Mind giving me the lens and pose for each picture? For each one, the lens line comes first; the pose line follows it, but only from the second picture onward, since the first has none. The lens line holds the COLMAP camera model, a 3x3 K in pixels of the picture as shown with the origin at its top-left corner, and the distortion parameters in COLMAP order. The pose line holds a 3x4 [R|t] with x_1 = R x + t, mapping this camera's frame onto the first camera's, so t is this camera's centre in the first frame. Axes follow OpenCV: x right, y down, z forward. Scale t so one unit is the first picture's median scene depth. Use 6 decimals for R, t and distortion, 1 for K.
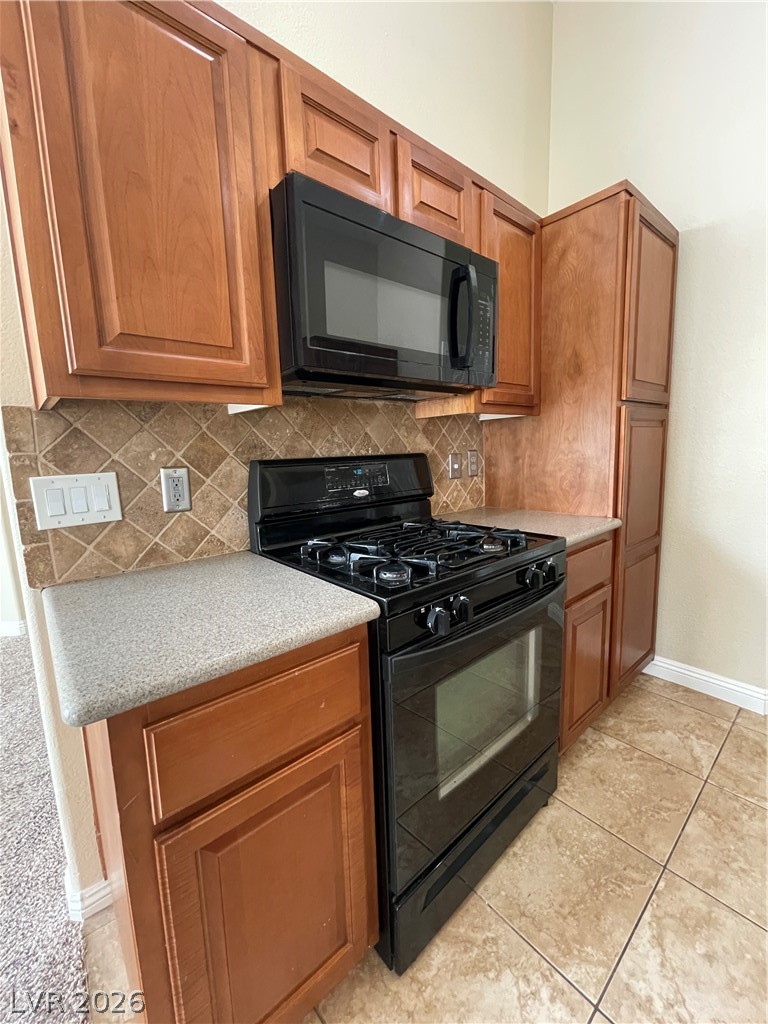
lens RADIAL K [[416.3, 0, 386.8], [0, 416.3, 511.9], [0, 0, 1]] dist [-0.000249, 0.000088]
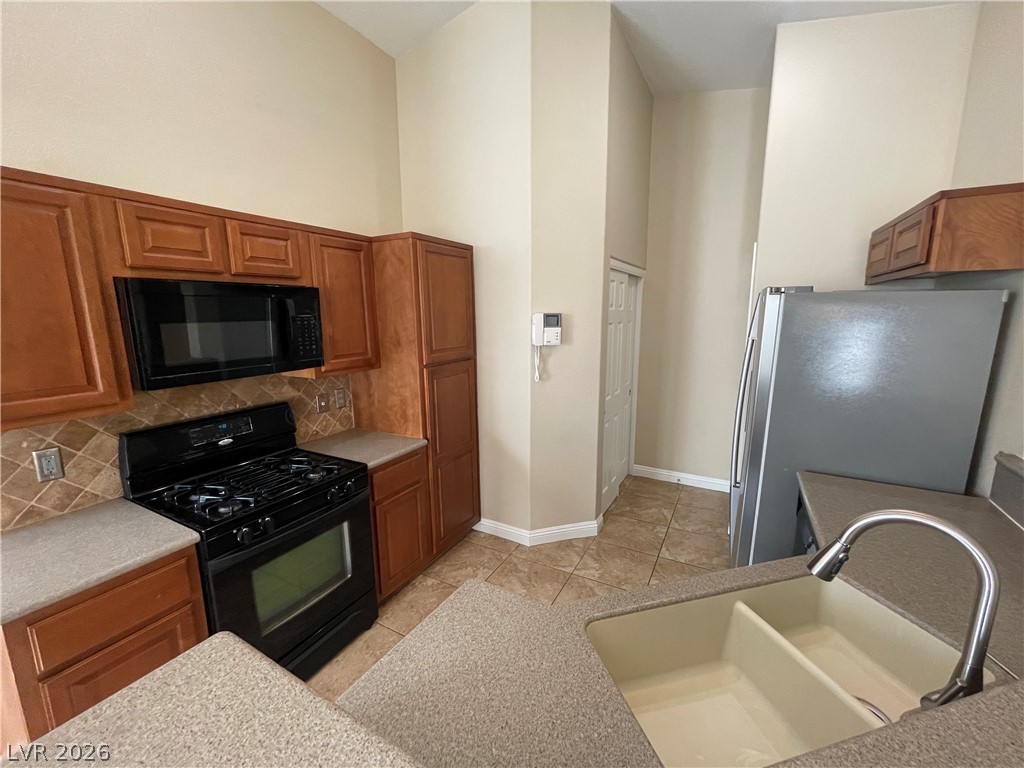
lens RADIAL K [[416.3, 0, 512.7], [0, 416.3, 388.5], [0, 0, 1]] dist [-0.000249, 0.000088]
pose [[0.939304, -0.040178, 0.340726, 0.388467], [0.032129, 0.999056, 0.029236, -0.241653], [-0.341579, -0.016514, 0.939708, -0.663149]]
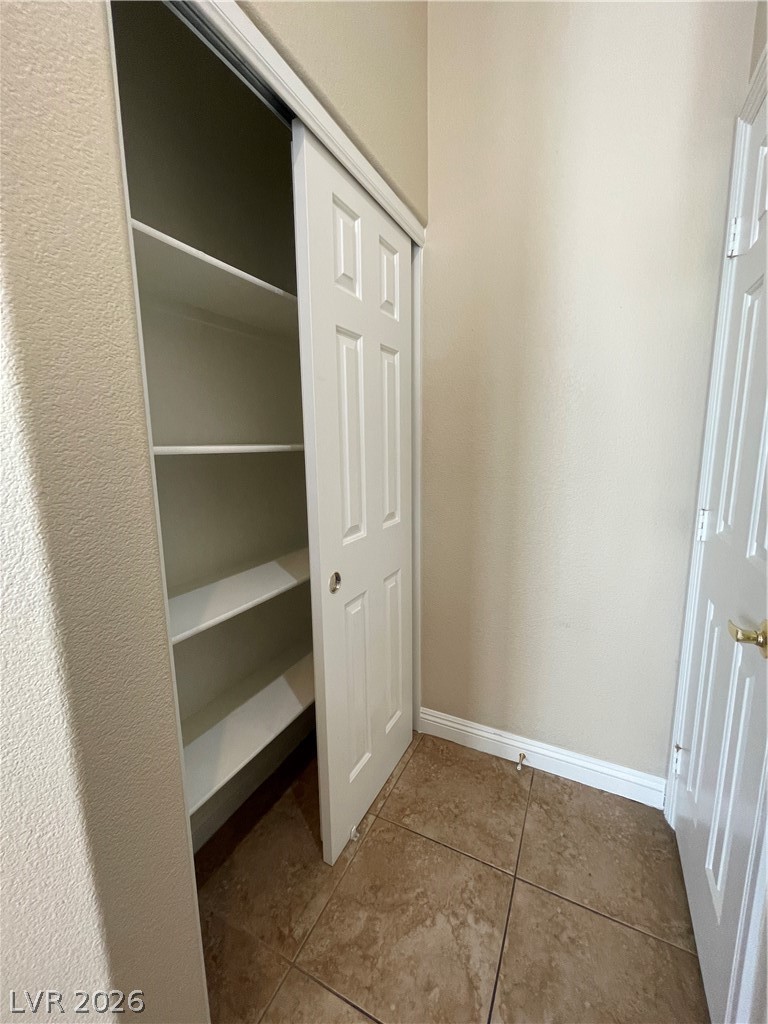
lens RADIAL K [[416.3, 0, 385.0], [0, 416.3, 511.7], [0, 0, 1]] dist [-0.000249, 0.000088]
pose [[0.921913, -0.043266, 0.384974, 1.641762], [0.042445, 0.999042, 0.010637, -0.201945], [-0.385065, 0.006534, 0.922866, 0.699994]]
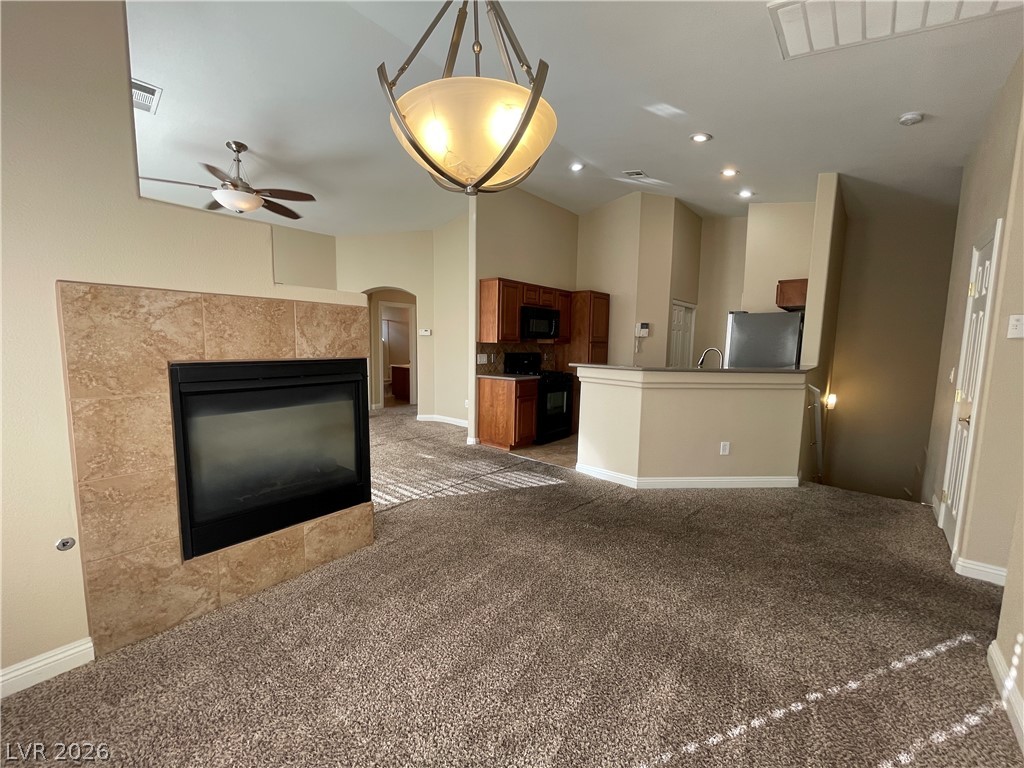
lens RADIAL K [[416.3, 0, 511.1], [0, 416.3, 390.5], [0, 0, 1]] dist [-0.000249, 0.000088]
pose [[0.987813, 0.032156, 0.152289, -0.836775], [-0.025512, 0.998644, -0.045379, 0.430971], [-0.153541, 0.040941, 0.987294, -3.055892]]
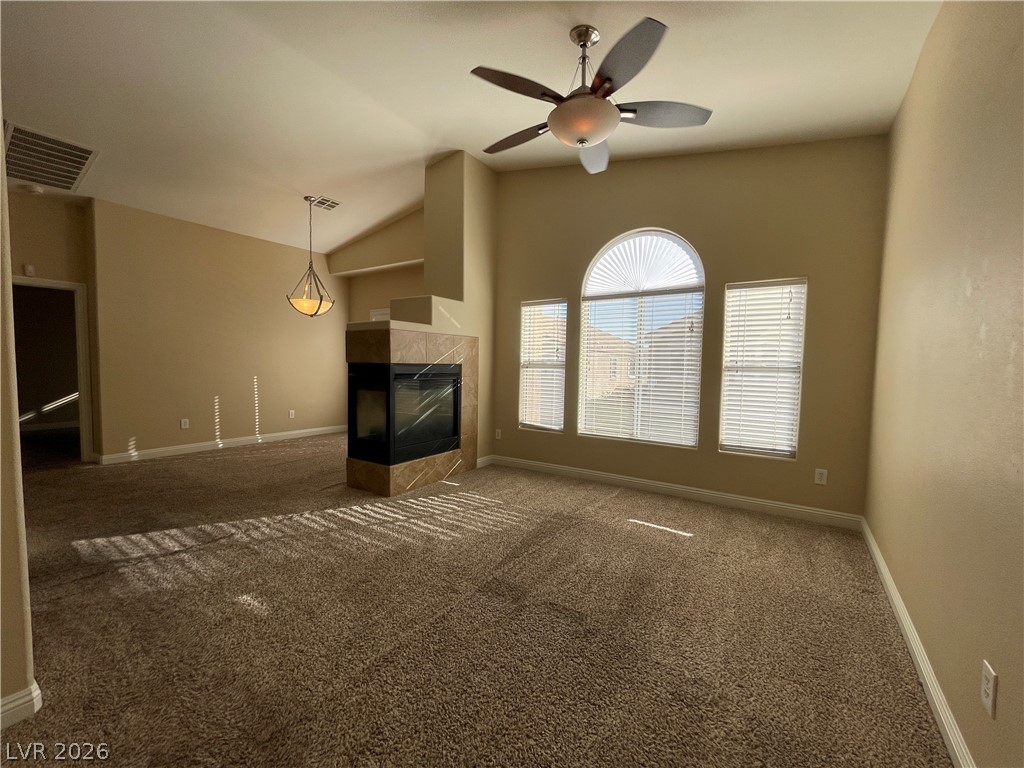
lens RADIAL K [[416.3, 0, 510.6], [0, 416.3, 385.5], [0, 0, 1]] dist [-0.000249, 0.000088]
pose [[-0.965771, 0.032782, -0.257315, -1.537791], [-0.023855, 0.976554, 0.213948, -0.286686], [0.258295, 0.212763, -0.942346, 1.933507]]
